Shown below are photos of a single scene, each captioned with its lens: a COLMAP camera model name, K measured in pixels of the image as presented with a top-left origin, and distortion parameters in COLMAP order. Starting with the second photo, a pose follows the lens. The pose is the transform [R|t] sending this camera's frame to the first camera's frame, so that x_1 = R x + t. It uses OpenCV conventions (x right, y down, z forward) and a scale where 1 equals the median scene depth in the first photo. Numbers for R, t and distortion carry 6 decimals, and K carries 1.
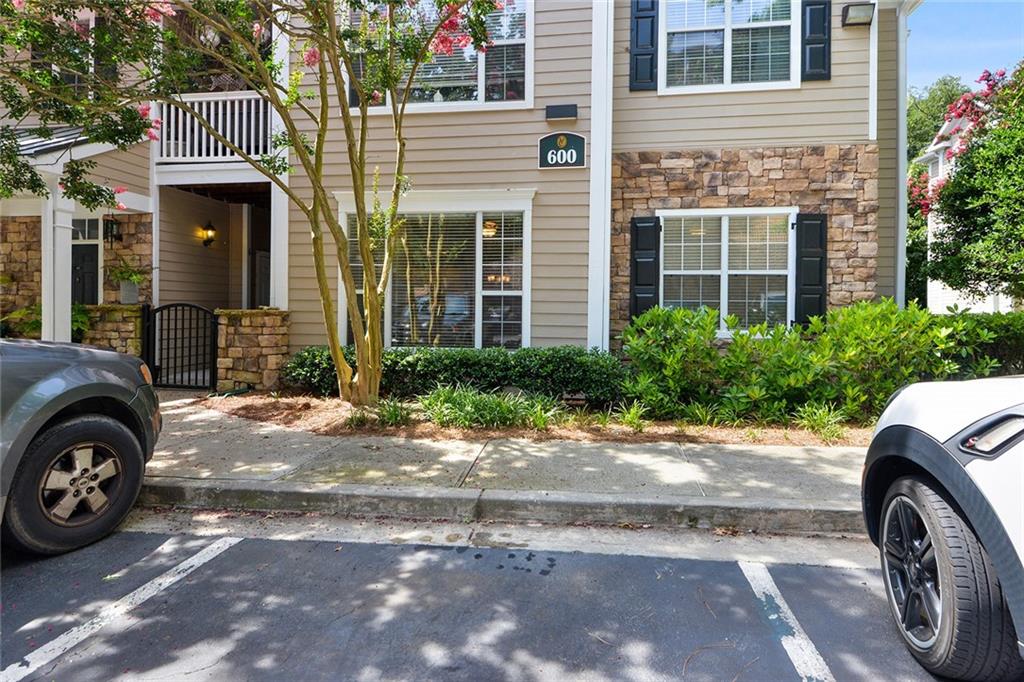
lens RADIAL K [[467.0, 0, 510.9], [0, 467.0, 307.2], [0, 0, 1]] dist [0.027247, -0.020799]
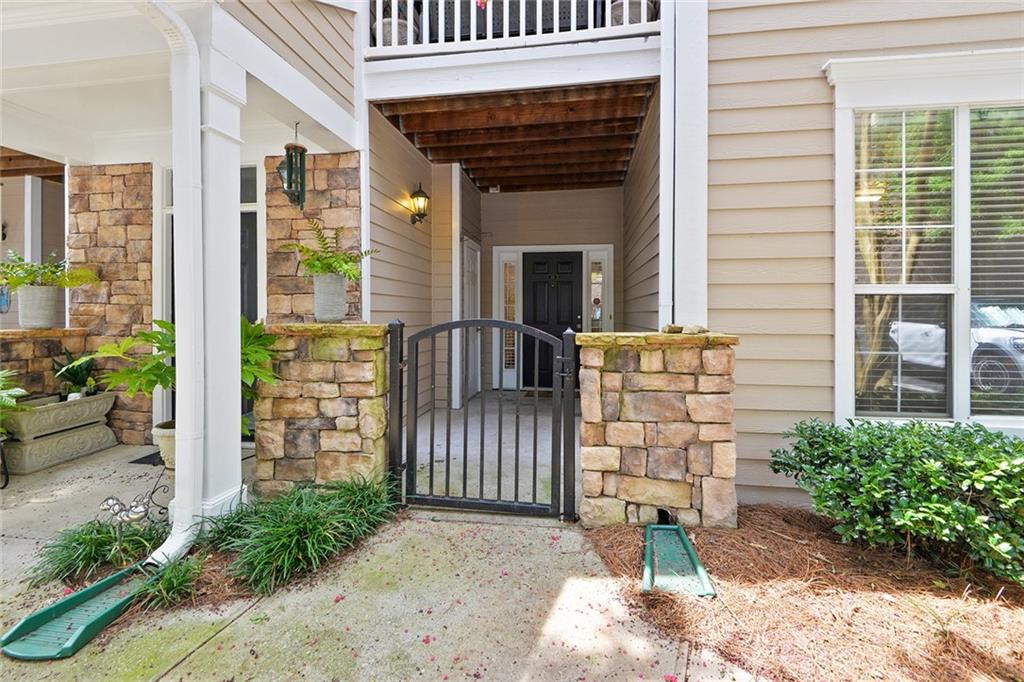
lens RADIAL K [[393.4, 0, 518.9], [0, 393.4, 316.7], [0, 0, 1]] dist [0.019230, -0.016391]
pose [[0.999971, -0.007308, -0.002178, -0.688682], [0.007317, 0.999966, 0.003841, -0.012136], [0.002150, -0.003857, 0.999990, 0.650909]]
